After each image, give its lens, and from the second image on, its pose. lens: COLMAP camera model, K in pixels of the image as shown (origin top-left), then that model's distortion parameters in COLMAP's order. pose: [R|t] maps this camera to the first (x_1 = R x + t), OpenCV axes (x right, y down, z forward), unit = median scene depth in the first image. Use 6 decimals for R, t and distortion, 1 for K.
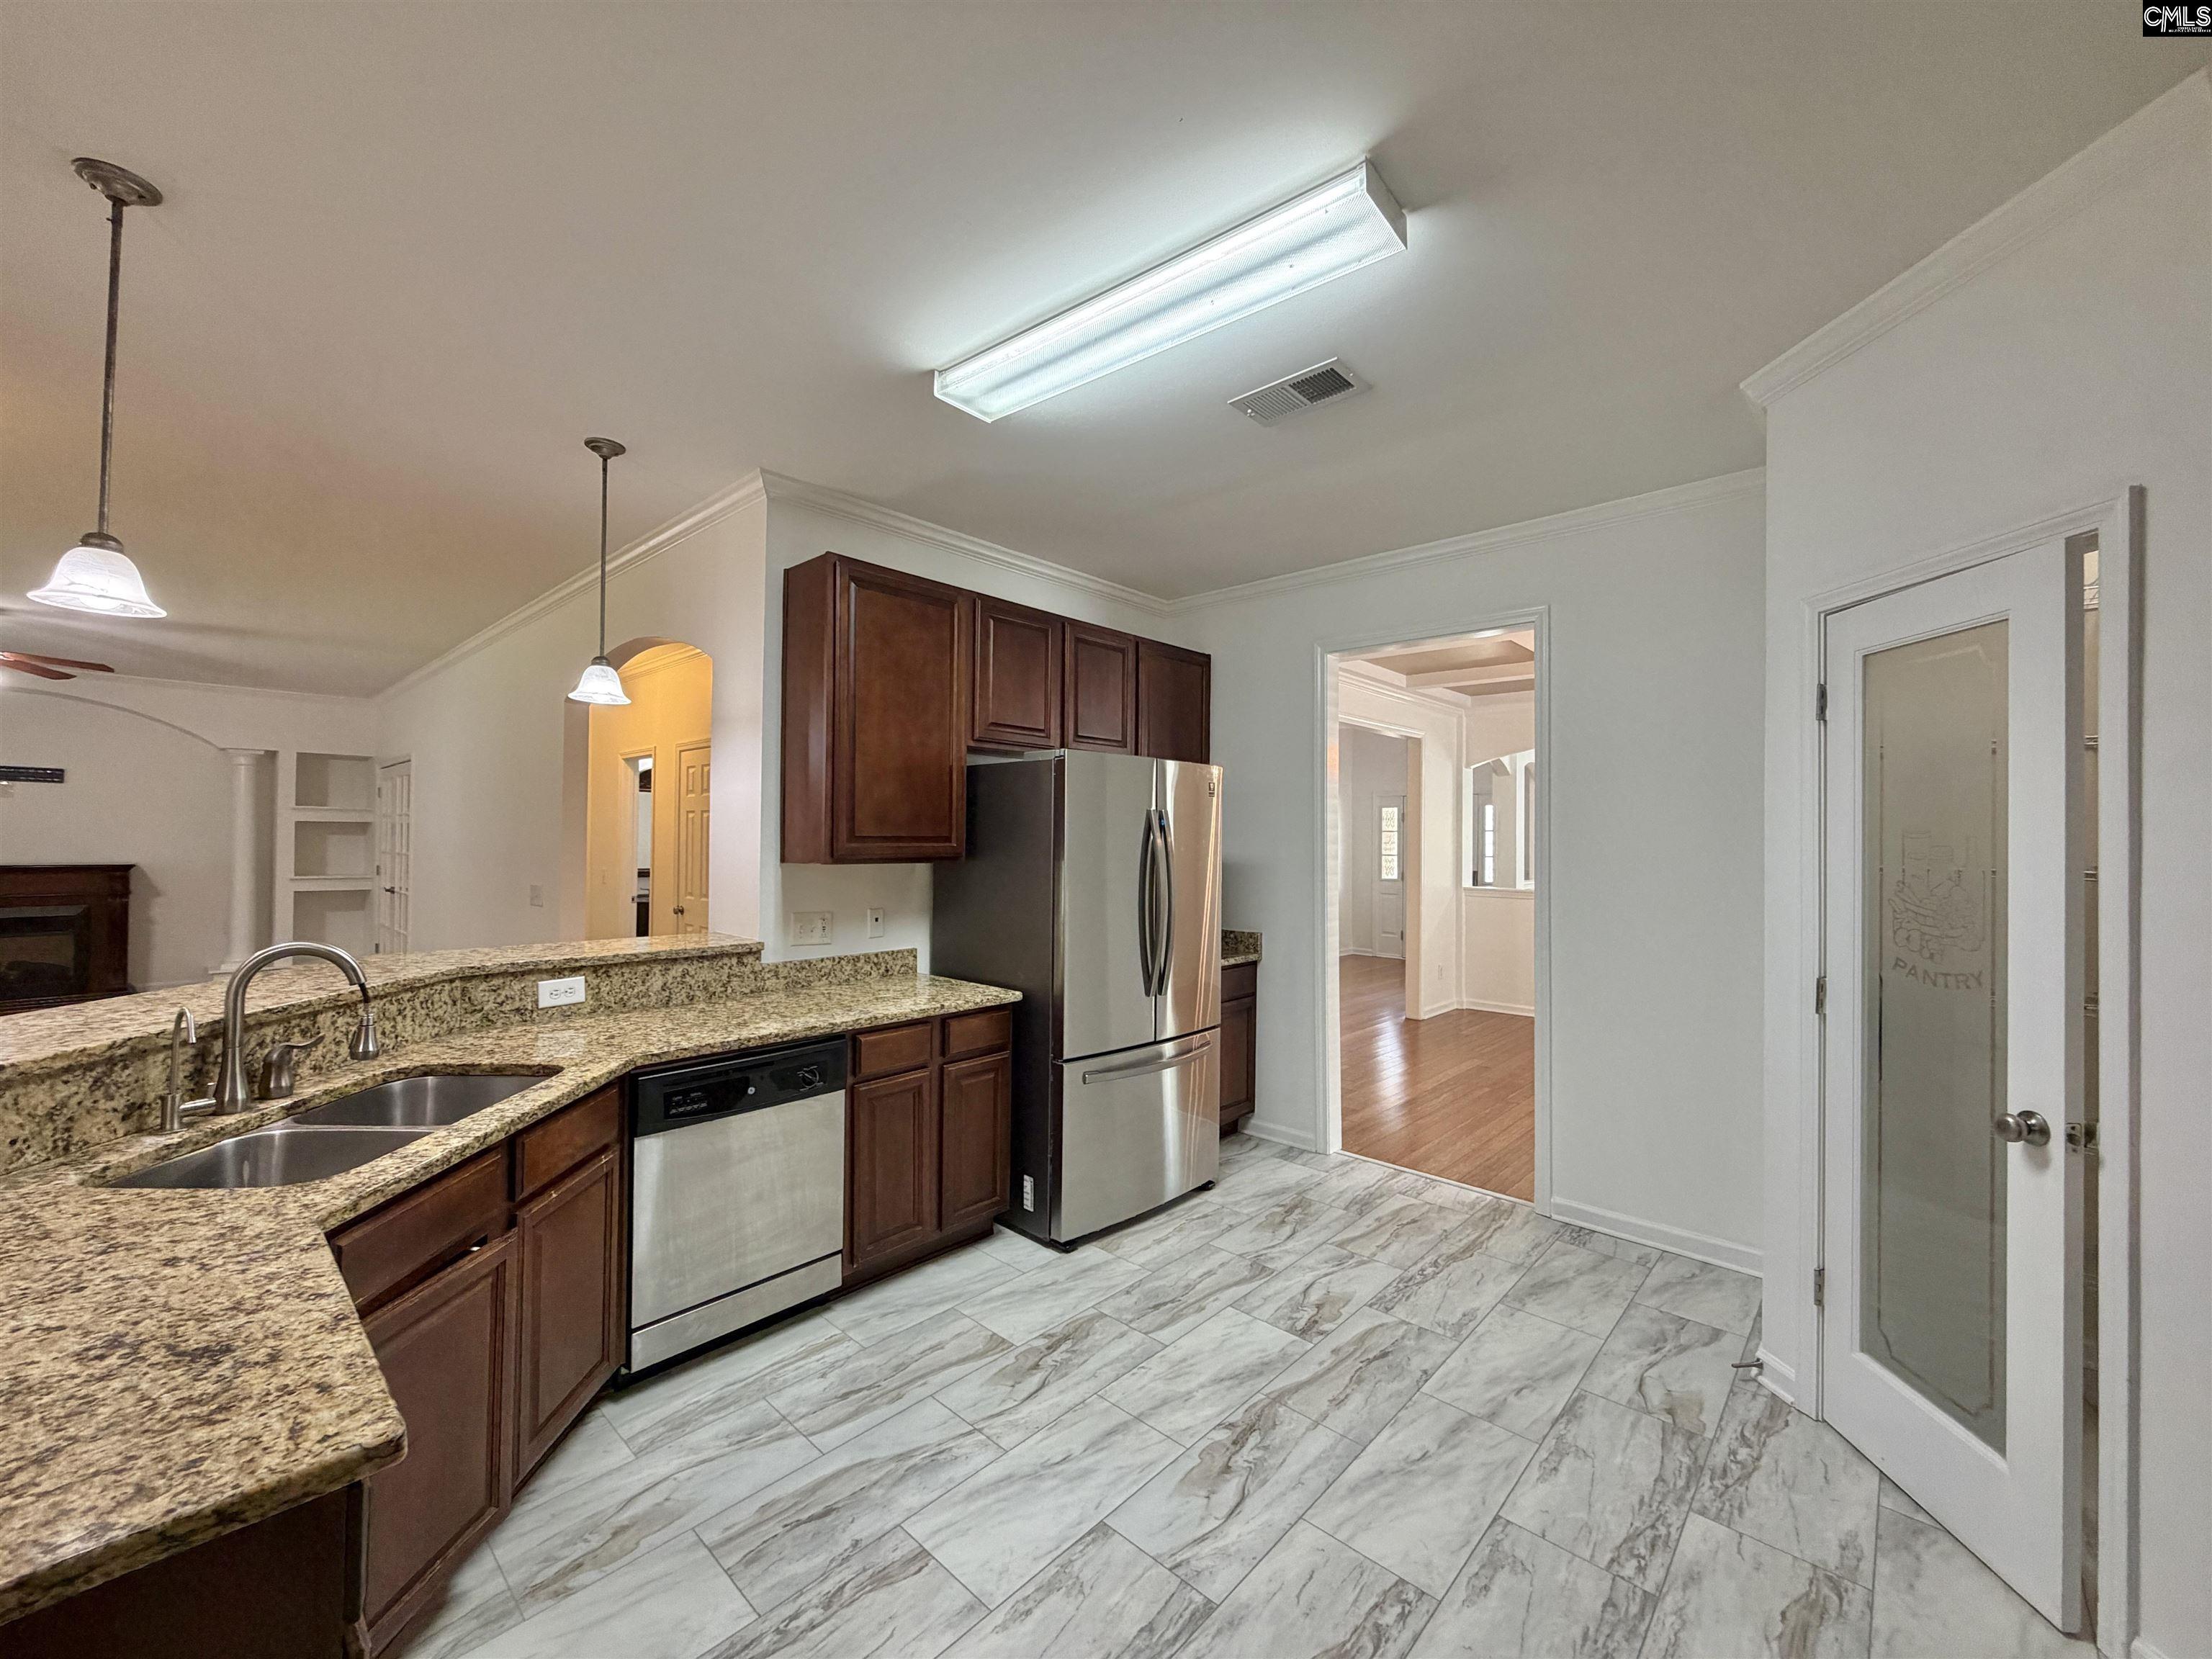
lens RADIAL K [[884.6, 0, 1105.6], [0, 884.6, 833.9], [0, 0, 1]] dist [-0.000171, -0.000071]
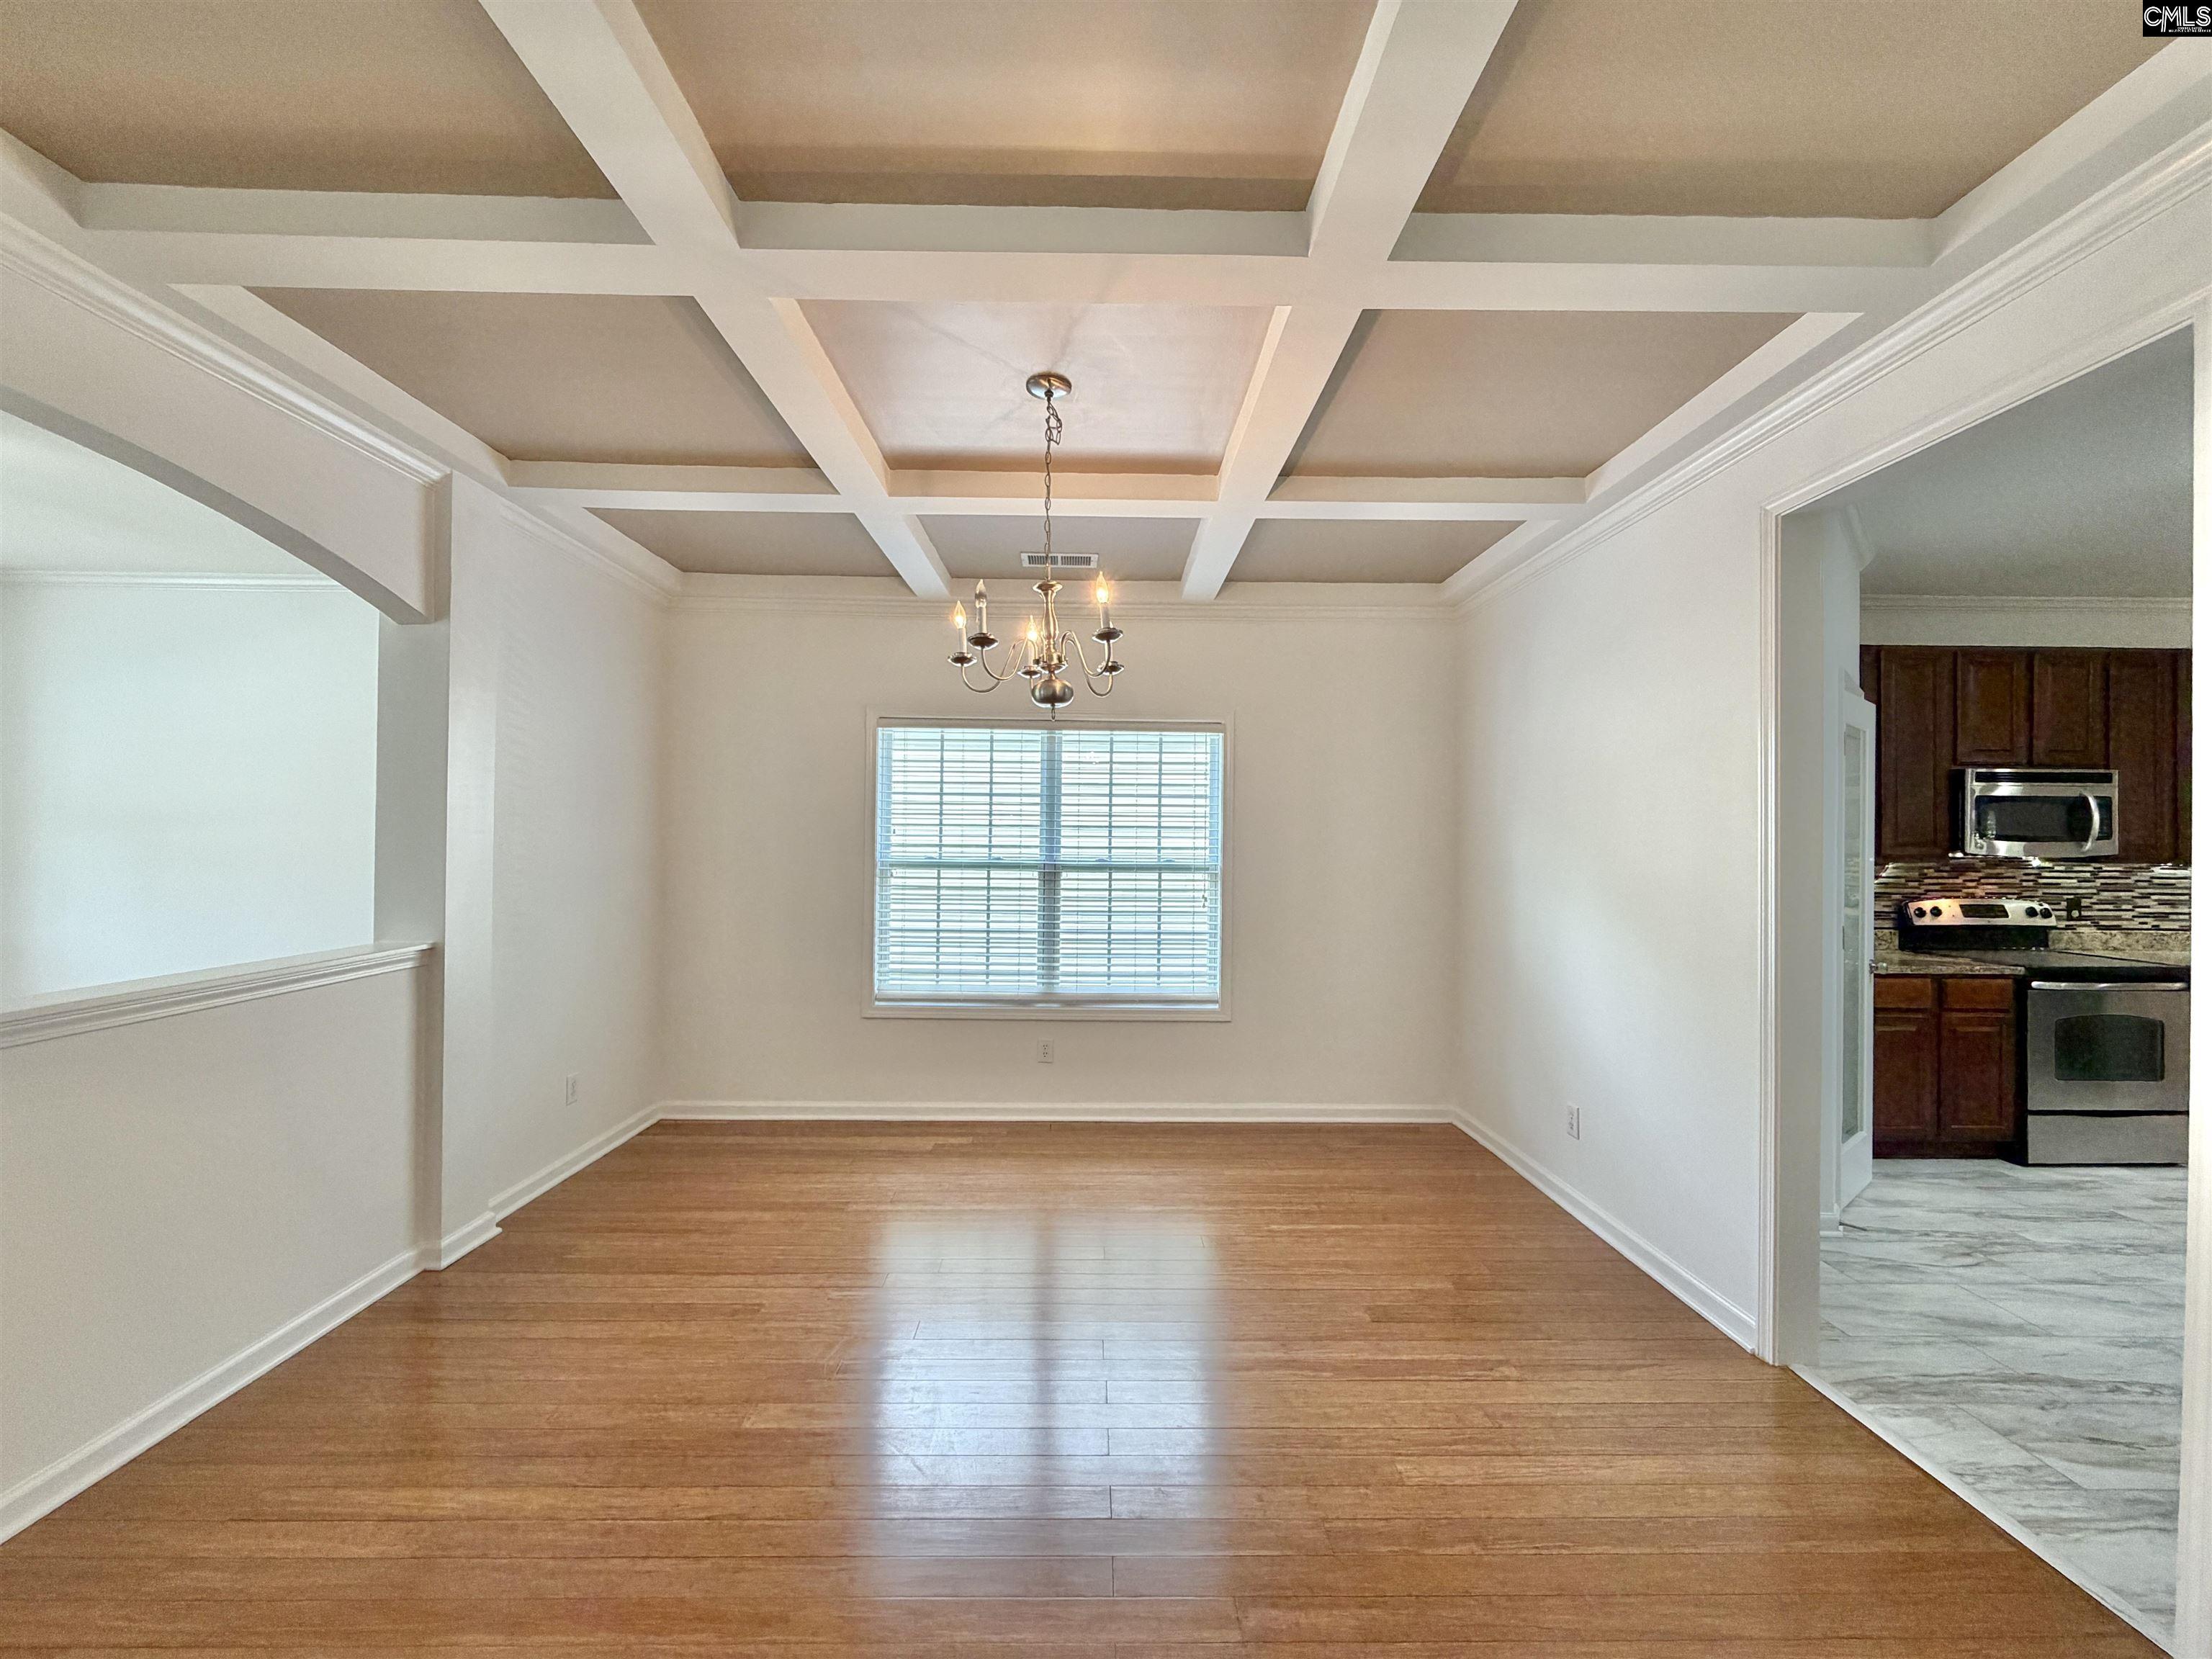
lens RADIAL K [[888.7, 0, 1100.6], [0, 888.7, 831.5], [0, 0, 1]] dist [0.001653, 0.000316]
pose [[-0.690529, -0.009338, 0.723244, 0.581580], [-0.020897, 0.999757, -0.007043, 0.040167], [-0.723003, -0.019977, -0.690556, 2.964535]]
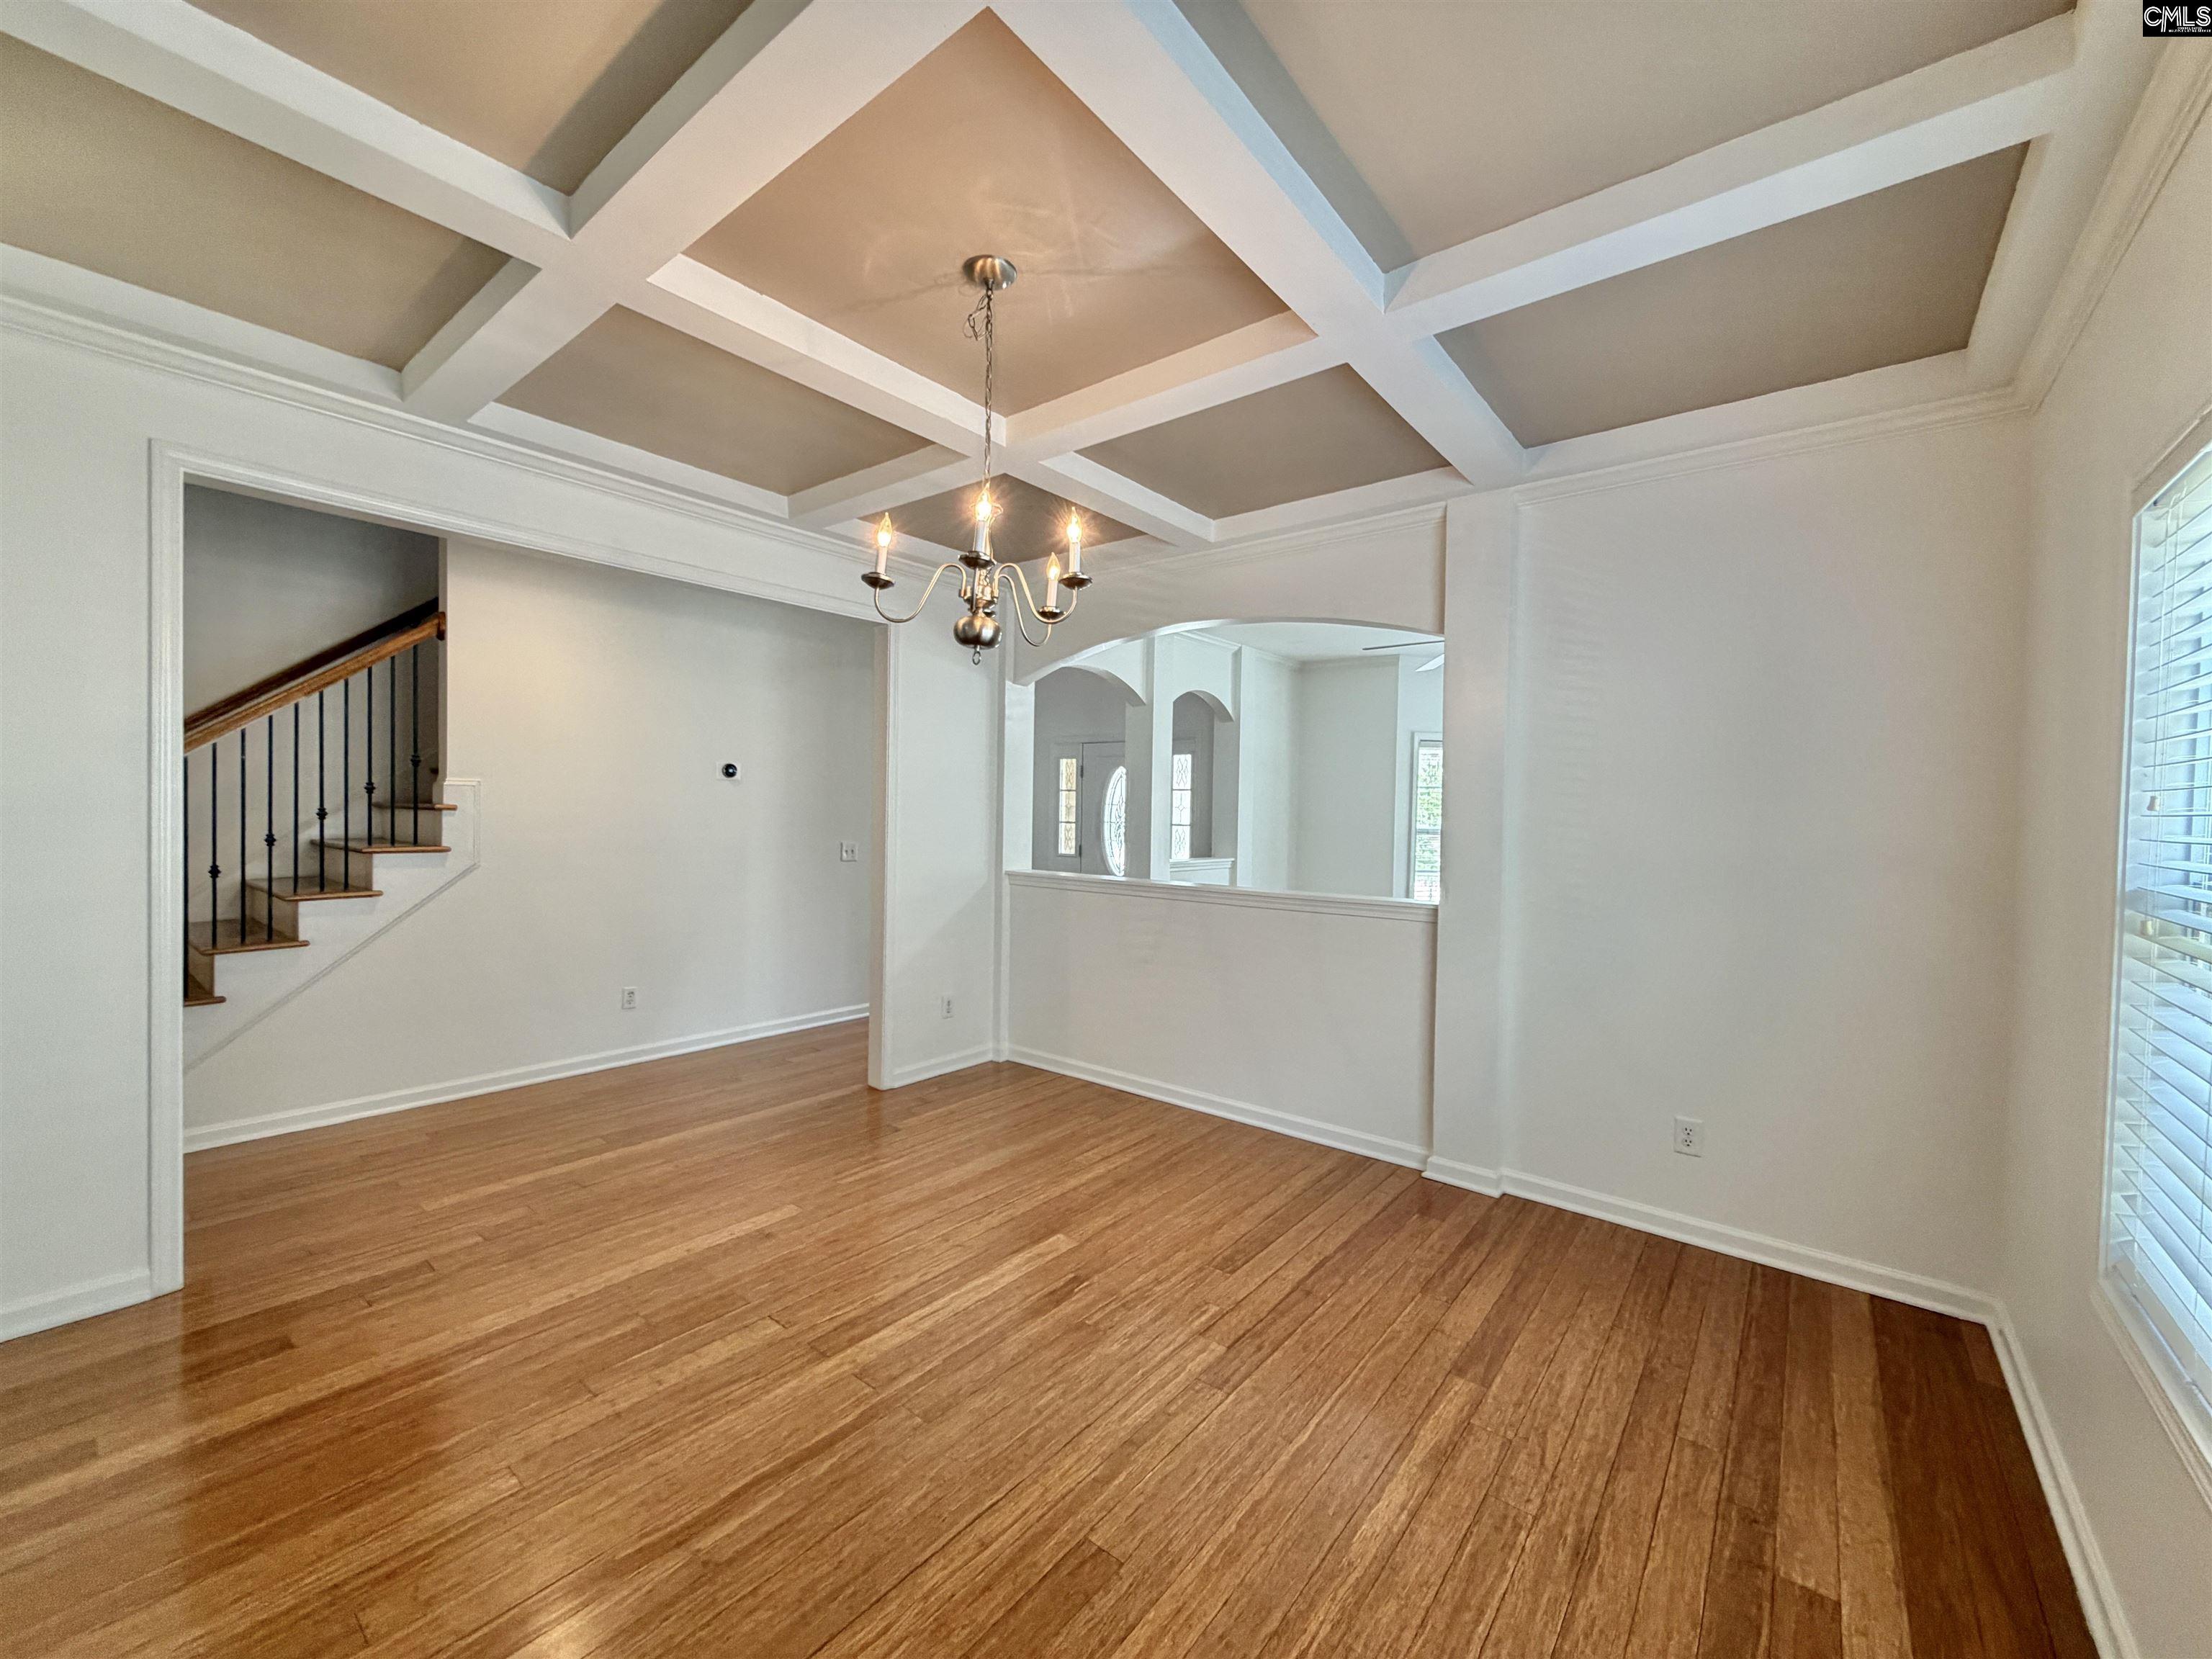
lens RADIAL K [[888.7, 0, 1100.6], [0, 888.7, 831.5], [0, 0, 1]] dist [0.001653, 0.000316]
pose [[0.997649, 0.007978, 0.068071, 1.510647], [-0.010093, 0.999475, 0.030775, 0.043390], [-0.067789, -0.031390, 0.997206, 1.247106]]
